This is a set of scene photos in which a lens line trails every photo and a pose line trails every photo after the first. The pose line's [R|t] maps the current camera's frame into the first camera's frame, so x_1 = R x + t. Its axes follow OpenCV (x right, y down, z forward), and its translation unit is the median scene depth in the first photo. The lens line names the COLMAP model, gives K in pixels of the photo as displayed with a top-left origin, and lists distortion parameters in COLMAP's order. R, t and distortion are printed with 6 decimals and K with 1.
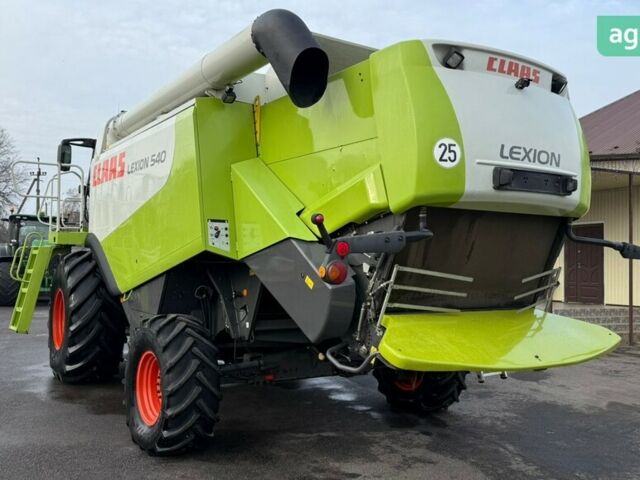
lens RADIAL K [[586.0, 0, 320.0], [0, 586.0, 240.0], [0, 0, 1]] dist [0.177068, -0.319917]
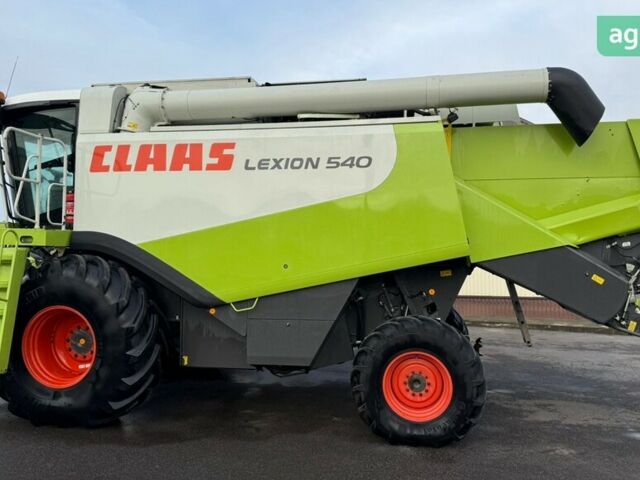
lens RADIAL K [[586.0, 0, 320.0], [0, 586.0, 240.0], [0, 0, 1]] dist [0.177068, -0.319917]
pose [[0.706801, 0.005692, 0.707390, -1.095080], [-0.012290, 0.999916, 0.004233, -0.011881], [-0.707306, -0.011686, 0.706811, 0.367278]]
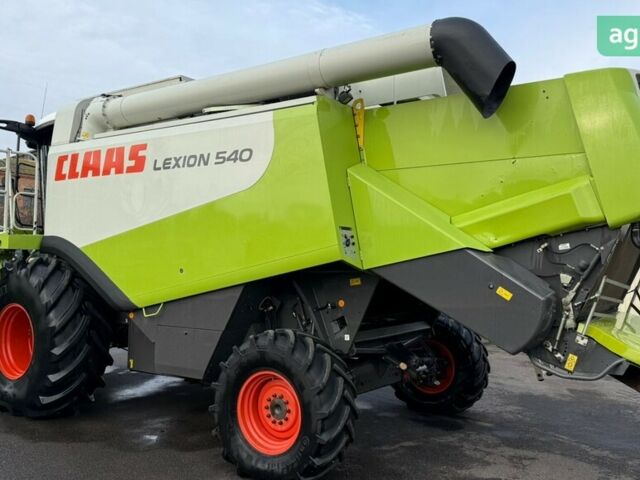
lens RADIAL K [[586.0, 0, 320.0], [0, 586.0, 240.0], [0, 0, 1]] dist [0.177068, -0.319917]
pose [[0.931474, 0.012524, 0.363593, -0.517341], [-0.010544, 0.999917, -0.007429, -0.006002], [-0.363656, 0.003087, 0.931528, 0.130626]]
